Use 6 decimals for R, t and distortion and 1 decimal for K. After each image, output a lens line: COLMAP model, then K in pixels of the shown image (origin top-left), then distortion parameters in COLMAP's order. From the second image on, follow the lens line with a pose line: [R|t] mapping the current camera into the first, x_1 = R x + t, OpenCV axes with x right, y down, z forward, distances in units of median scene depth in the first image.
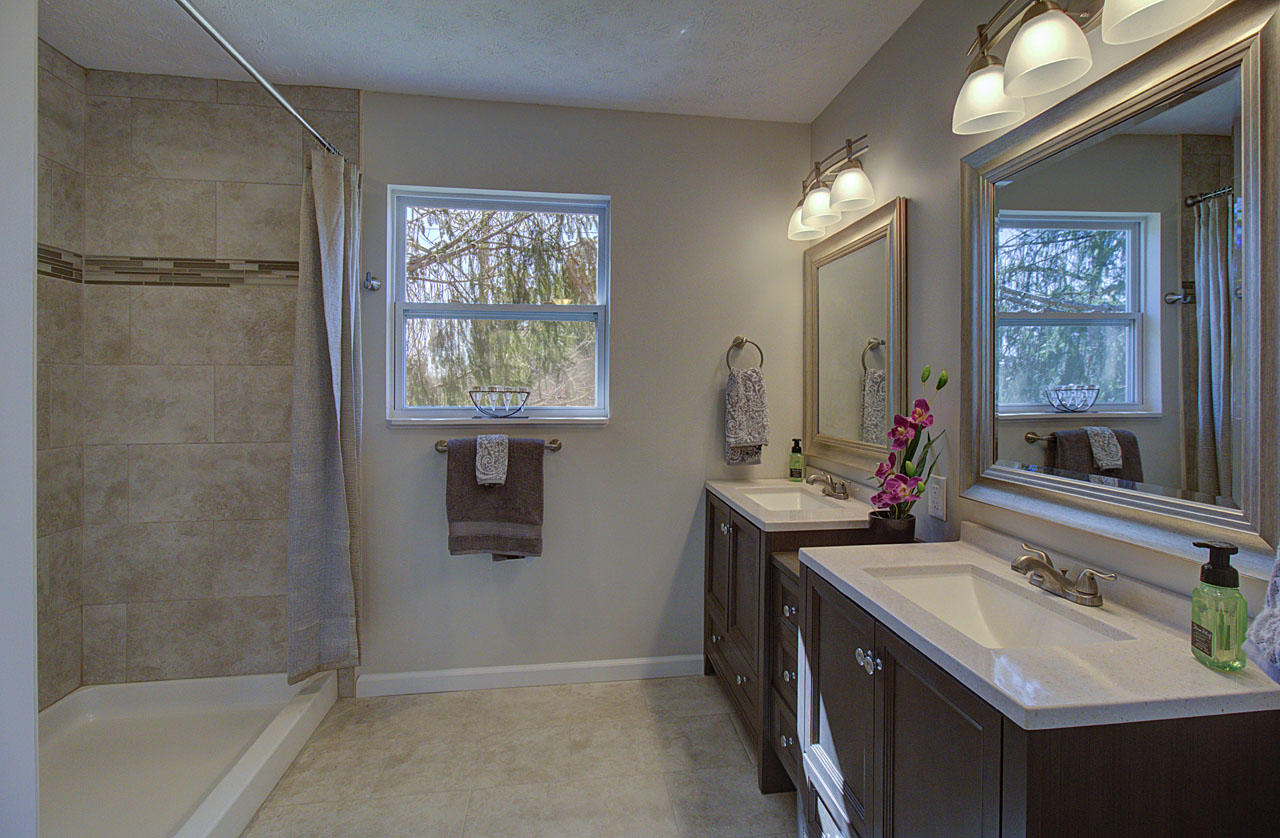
lens RADIAL K [[586.2, 0, 646.2], [0, 586.2, 413.5], [0, 0, 1]] dist [-0.002523, 0.000637]
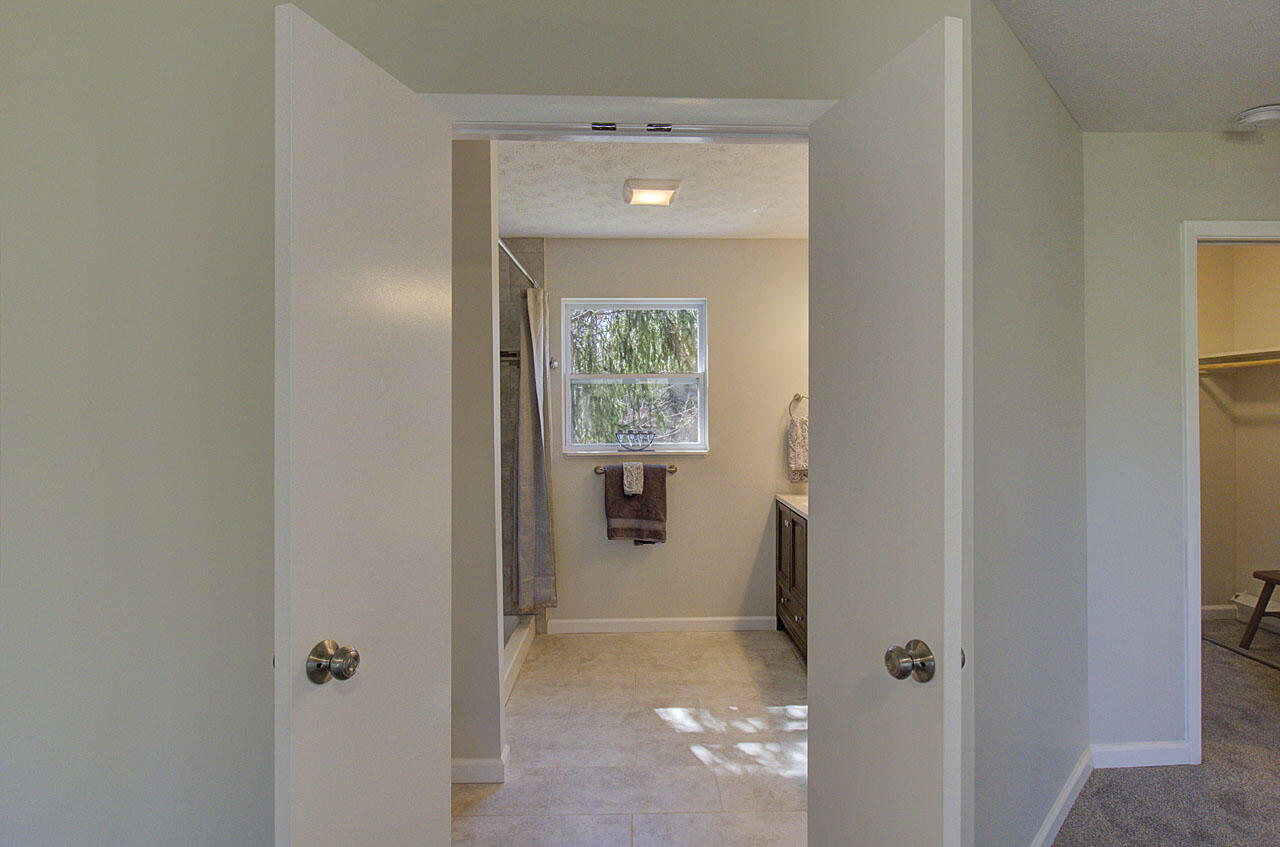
lens RADIAL K [[717.9, 0, 647.5], [0, 717.9, 388.3], [0, 0, 1]] dist [0.000574, 0.000069]
pose [[0.993924, -0.013398, -0.109246, -0.017502], [0.006203, 0.997804, -0.065943, -0.032509], [0.109890, 0.064864, 0.991825, -0.871379]]
